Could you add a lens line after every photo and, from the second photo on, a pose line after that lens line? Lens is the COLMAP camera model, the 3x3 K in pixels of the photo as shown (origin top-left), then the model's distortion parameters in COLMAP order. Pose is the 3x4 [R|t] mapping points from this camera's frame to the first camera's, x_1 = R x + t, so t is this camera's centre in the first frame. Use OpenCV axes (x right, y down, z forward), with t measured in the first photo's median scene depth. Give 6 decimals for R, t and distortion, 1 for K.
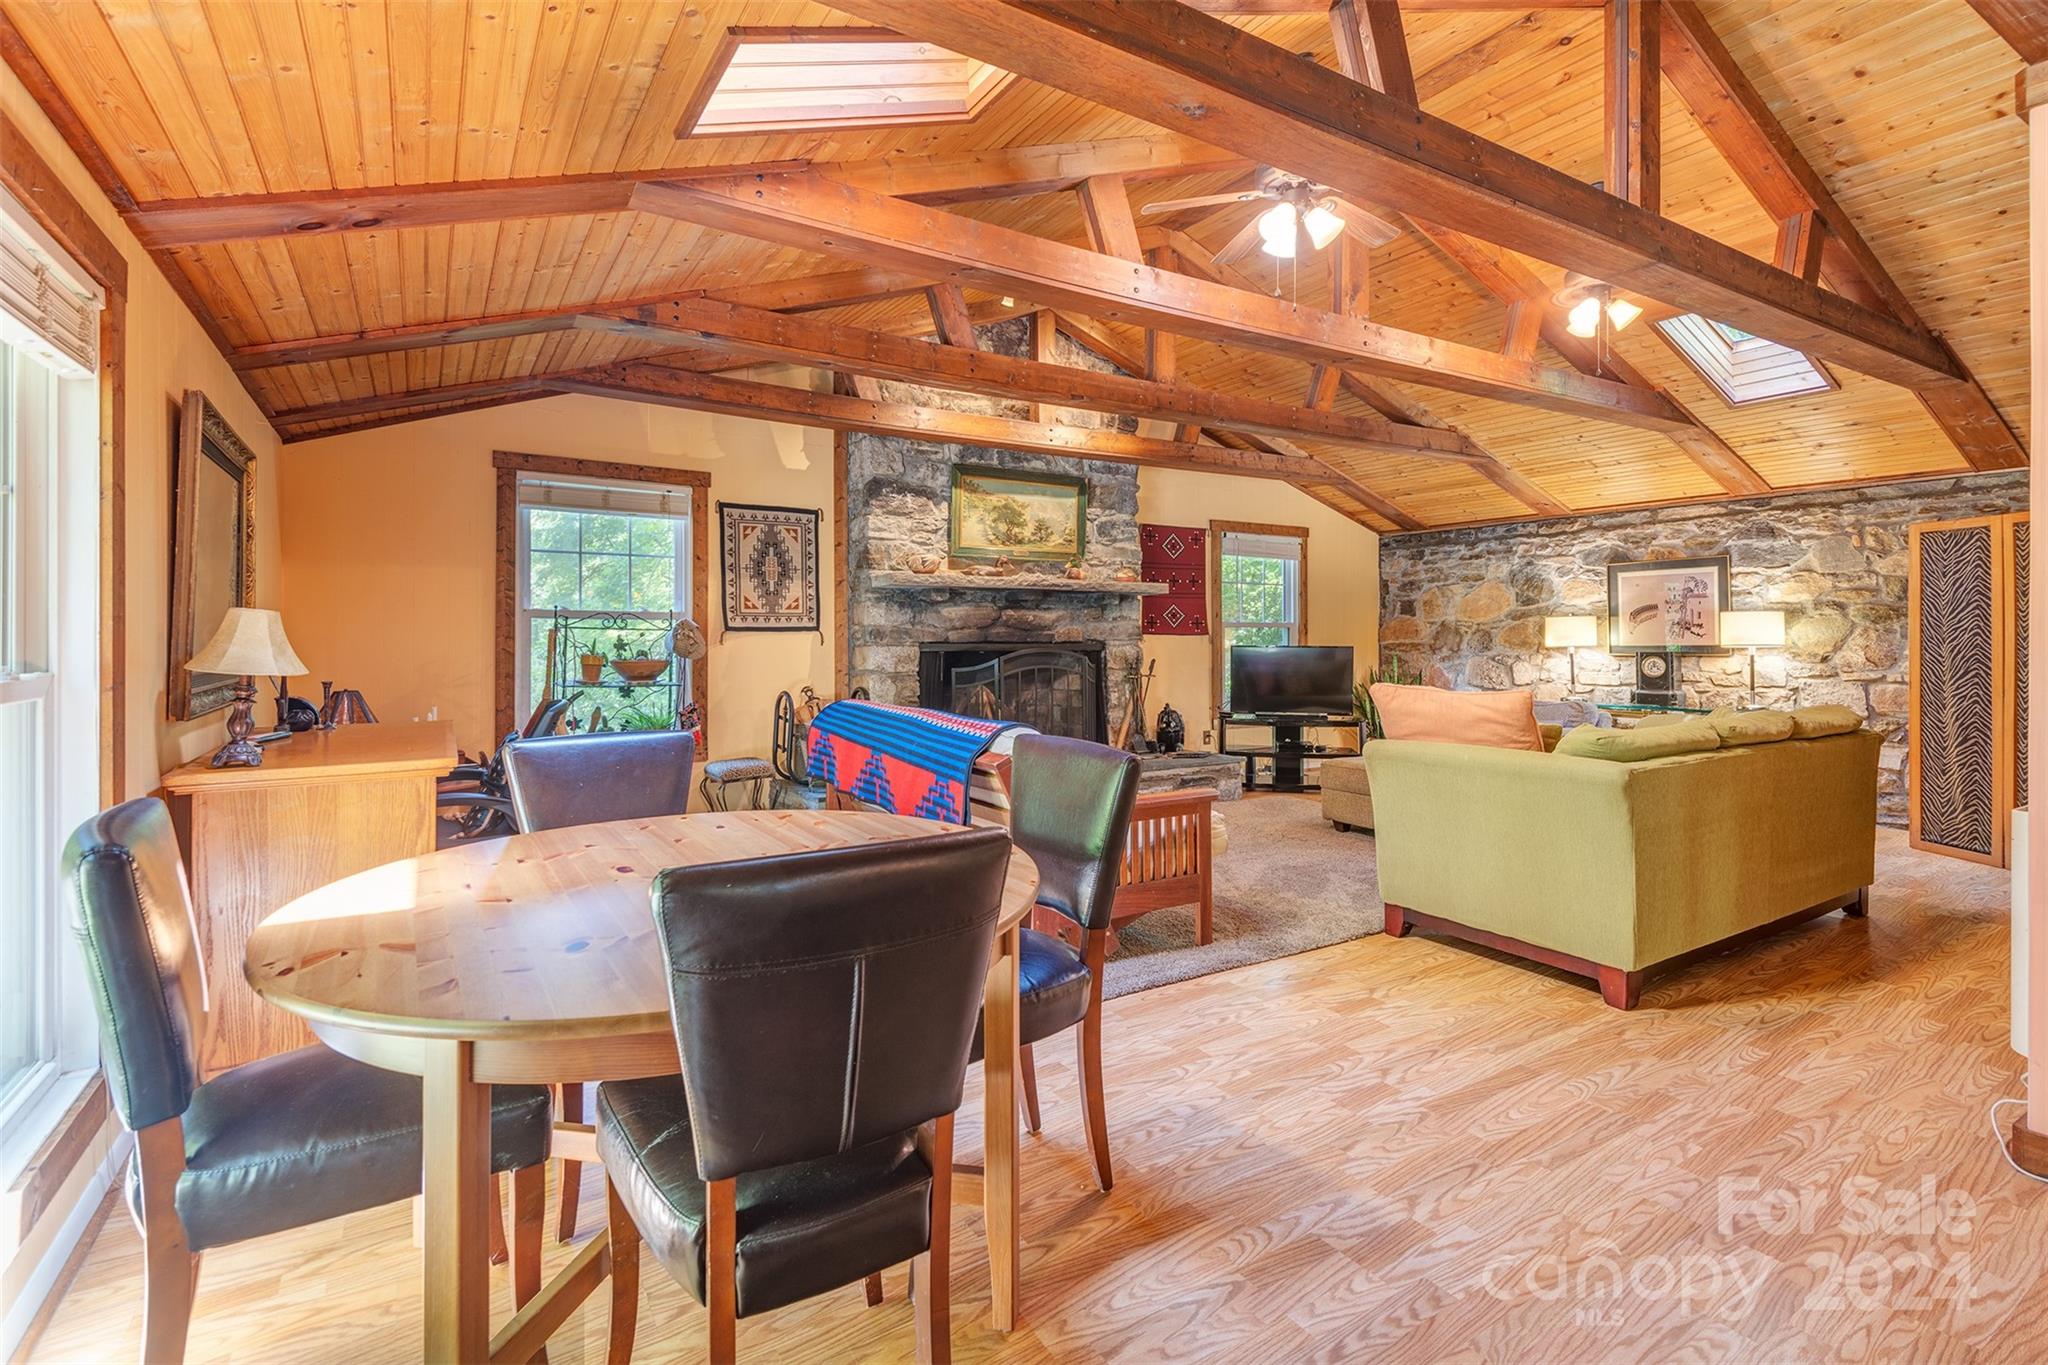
lens RADIAL K [[959.3, 0, 1041.4], [0, 959.3, 607.2], [0, 0, 1]] dist [0.025289, -0.016595]
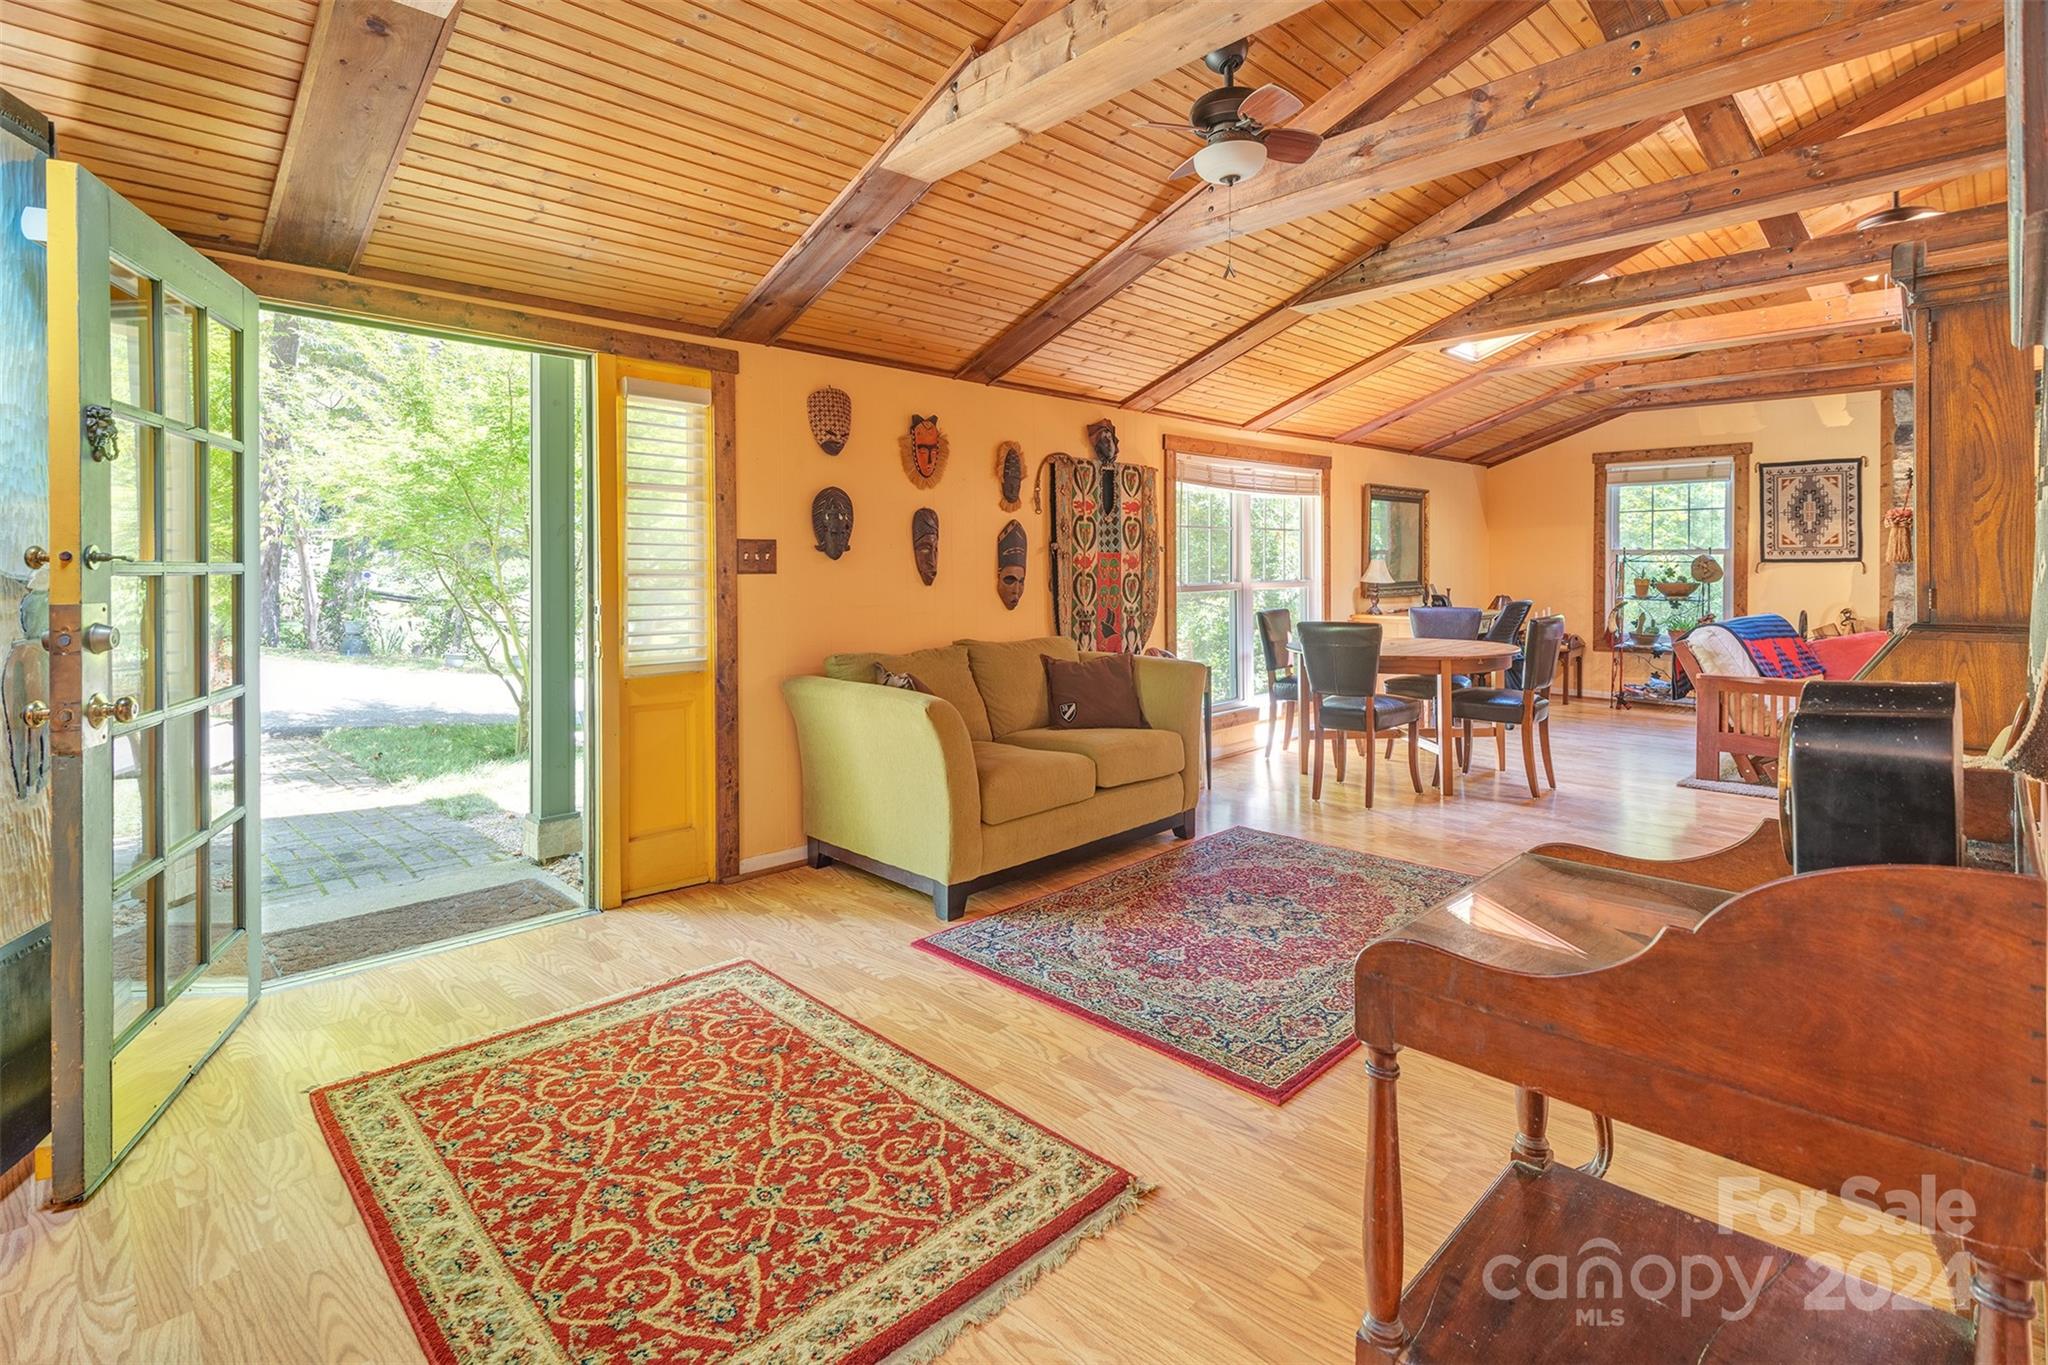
lens RADIAL K [[983.8, 0, 987.2], [0, 983.8, 572.2], [0, 0, 1]] dist [-0.016250, 0.003296]
pose [[0.182982, 0.006069, -0.983098, 0.731013], [0.035830, 0.999275, 0.012838, -0.015553], [0.982463, -0.037574, 0.182632, -0.259792]]
